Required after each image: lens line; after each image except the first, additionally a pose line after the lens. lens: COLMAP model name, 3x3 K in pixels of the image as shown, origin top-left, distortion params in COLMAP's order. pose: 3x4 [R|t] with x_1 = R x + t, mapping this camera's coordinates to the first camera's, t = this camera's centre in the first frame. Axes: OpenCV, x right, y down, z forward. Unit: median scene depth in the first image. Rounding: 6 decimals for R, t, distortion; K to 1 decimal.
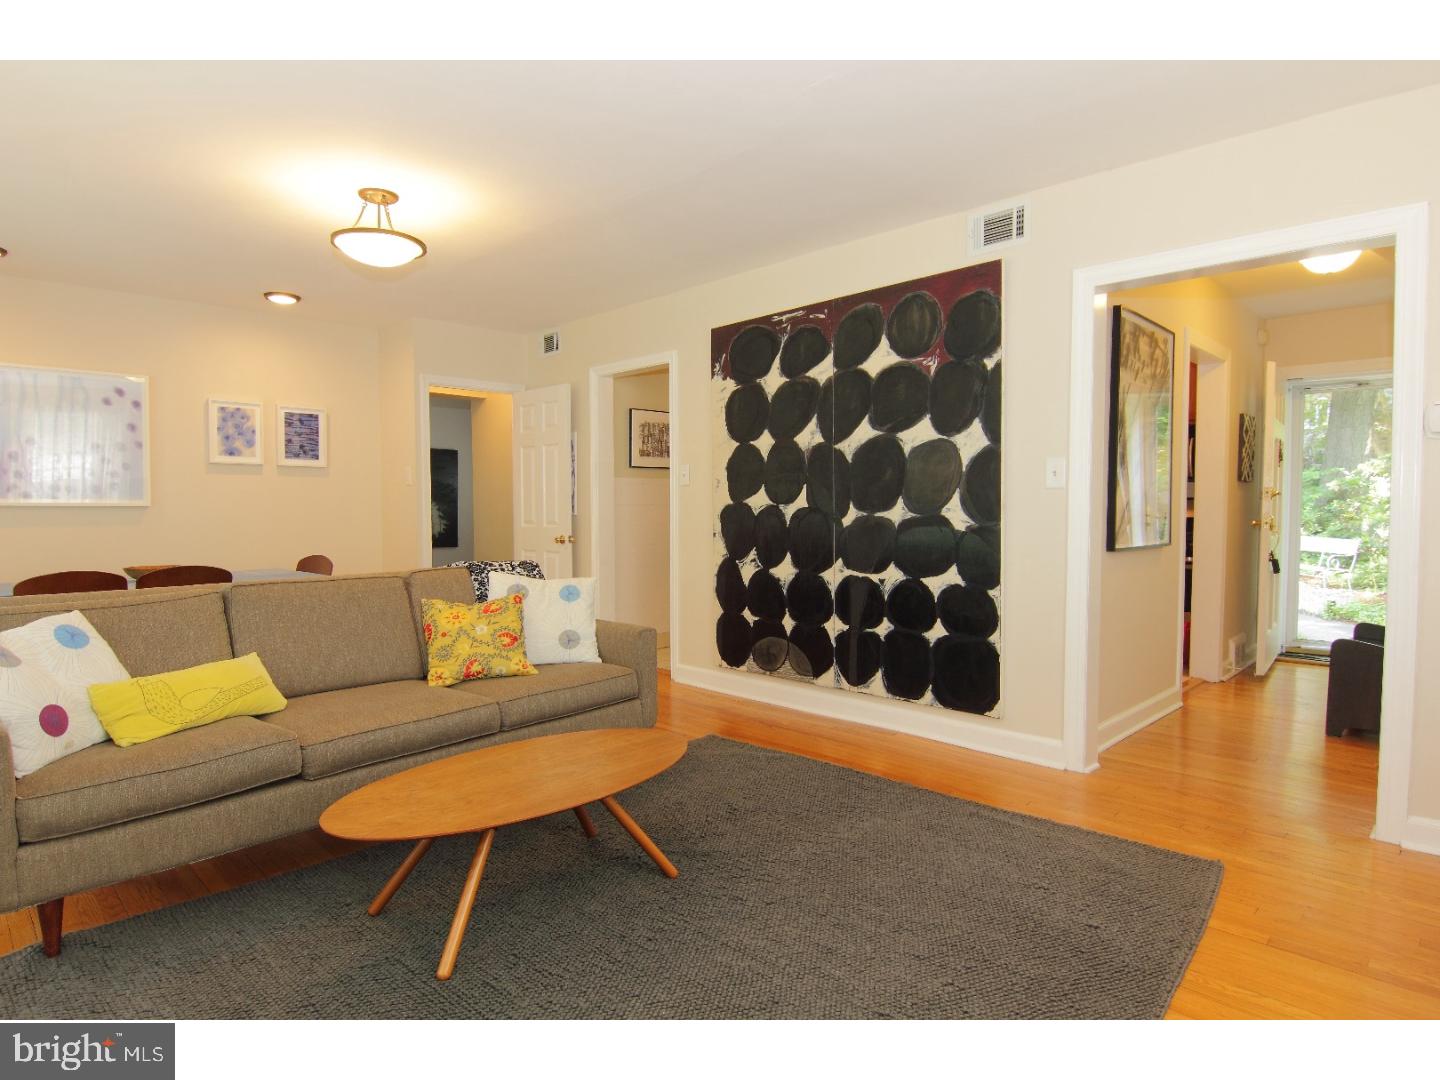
lens RADIAL K [[808.8, 0, 720.0], [0, 808.8, 540.0], [0, 0, 1]] dist [0.025832, -0.030467]
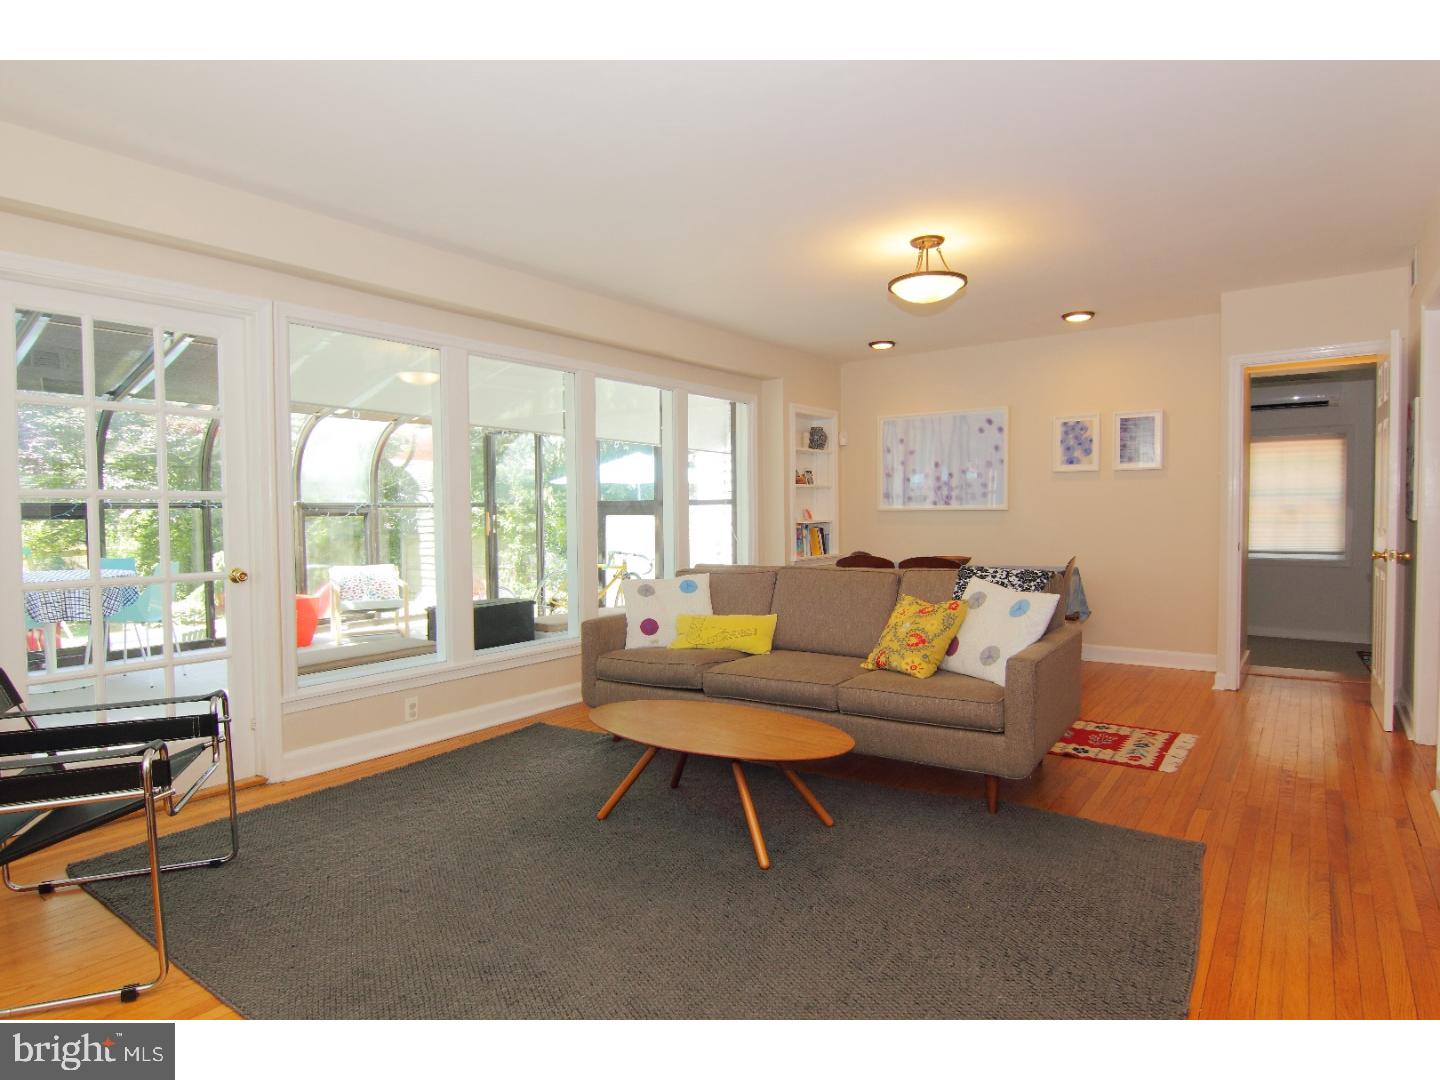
lens RADIAL K [[808.8, 0, 720.0], [0, 808.8, 540.0], [0, 0, 1]] dist [0.025832, -0.030467]
pose [[0.151461, 0.032668, -0.987923, 0.460745], [-0.035465, 0.998990, 0.027597, -0.014774], [0.987827, 0.030857, 0.152466, 0.381694]]
